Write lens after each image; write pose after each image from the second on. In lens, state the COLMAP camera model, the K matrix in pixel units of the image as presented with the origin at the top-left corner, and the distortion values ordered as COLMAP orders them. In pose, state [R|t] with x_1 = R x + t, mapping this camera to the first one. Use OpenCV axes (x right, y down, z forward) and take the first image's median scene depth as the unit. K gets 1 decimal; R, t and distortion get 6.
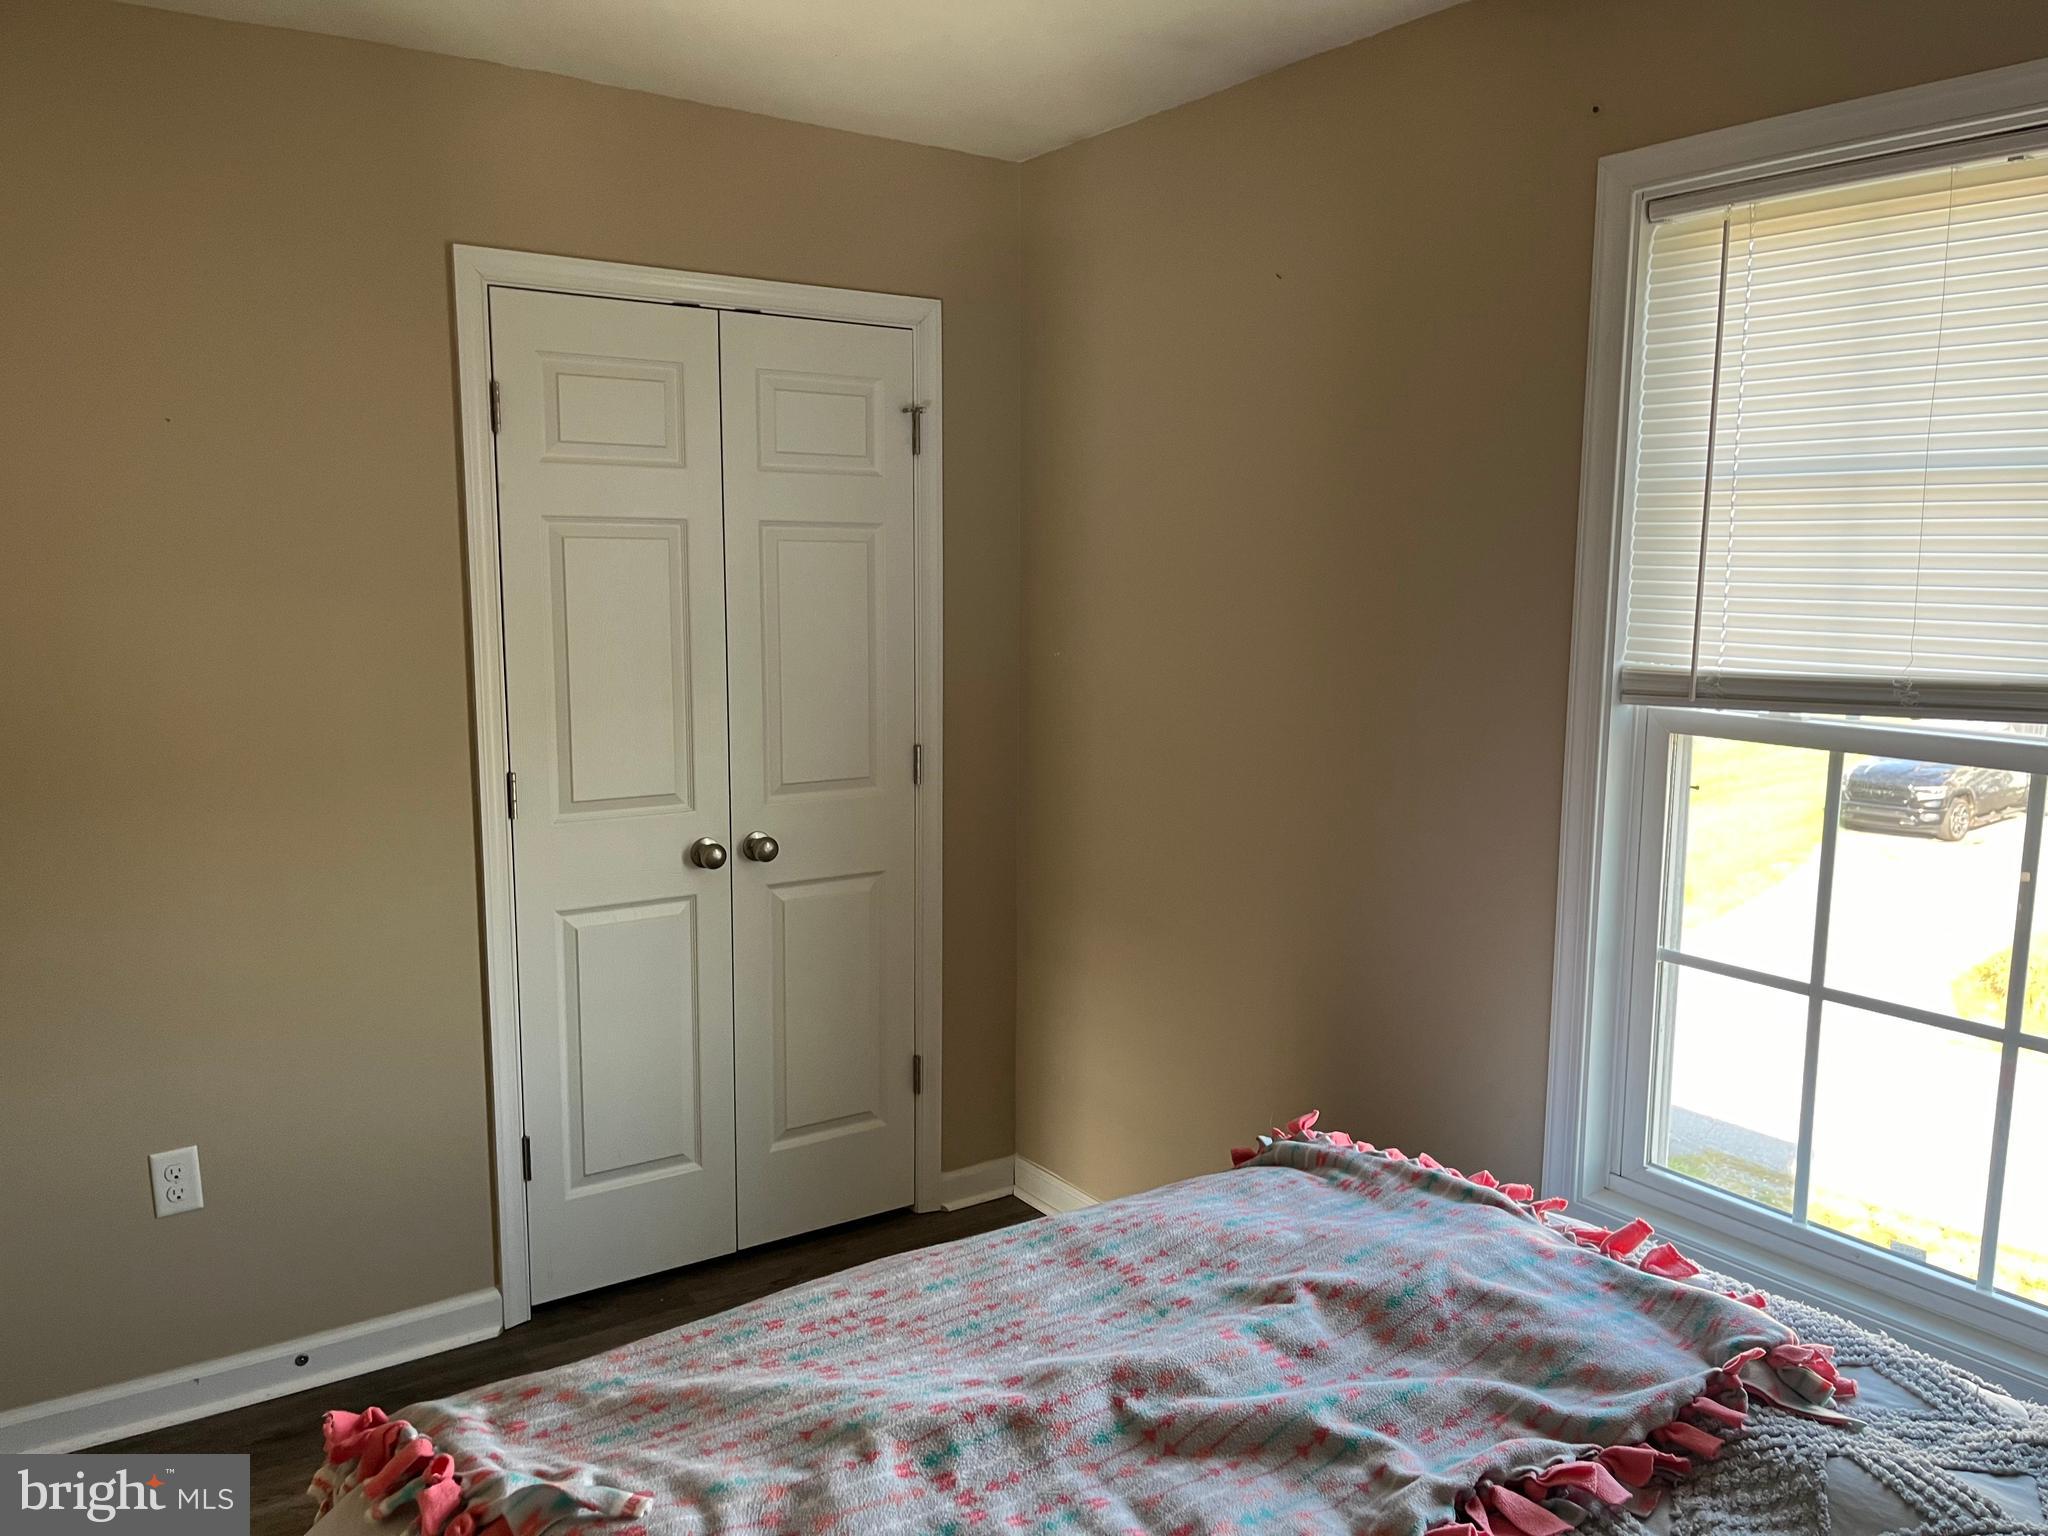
lens RADIAL K [[1558.8, 0, 1031.6], [0, 1558.8, 772.0], [0, 0, 1]] dist [0.092576, -0.130853]
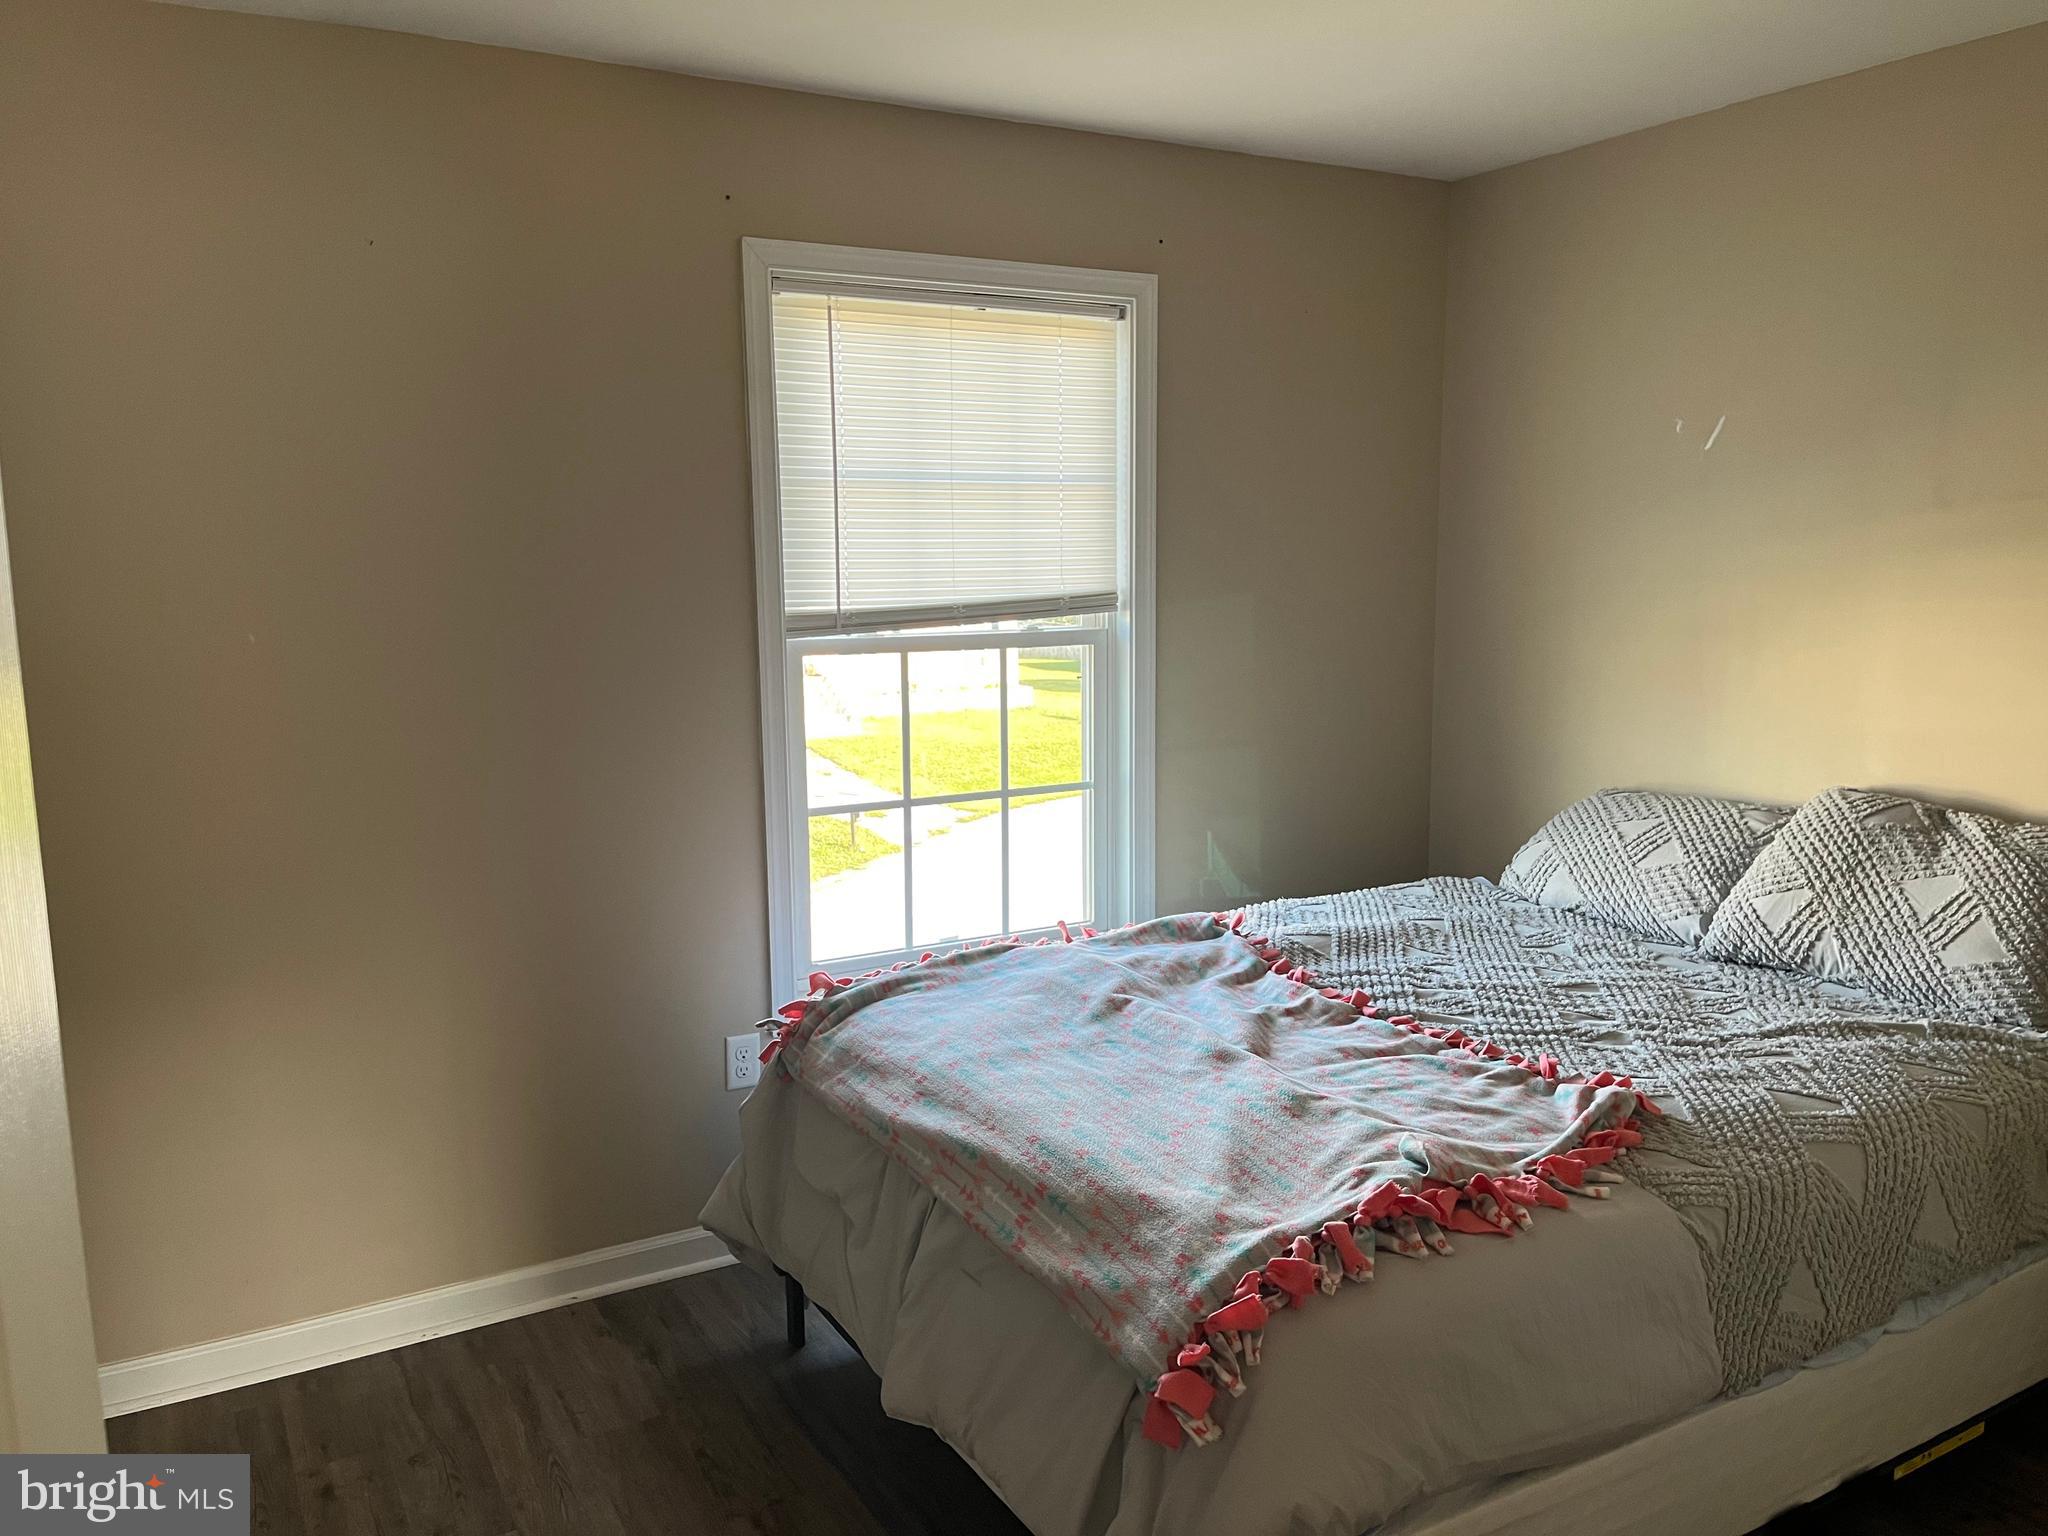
lens RADIAL K [[1558.8, 0, 1031.6], [0, 1558.8, 772.0], [0, 0, 1]] dist [0.092576, -0.130853]
pose [[0.093073, -0.152063, 0.983979, -1.096568], [0.149619, 0.979183, 0.137169, -0.094953], [-0.984353, 0.134455, 0.113887, 0.721779]]
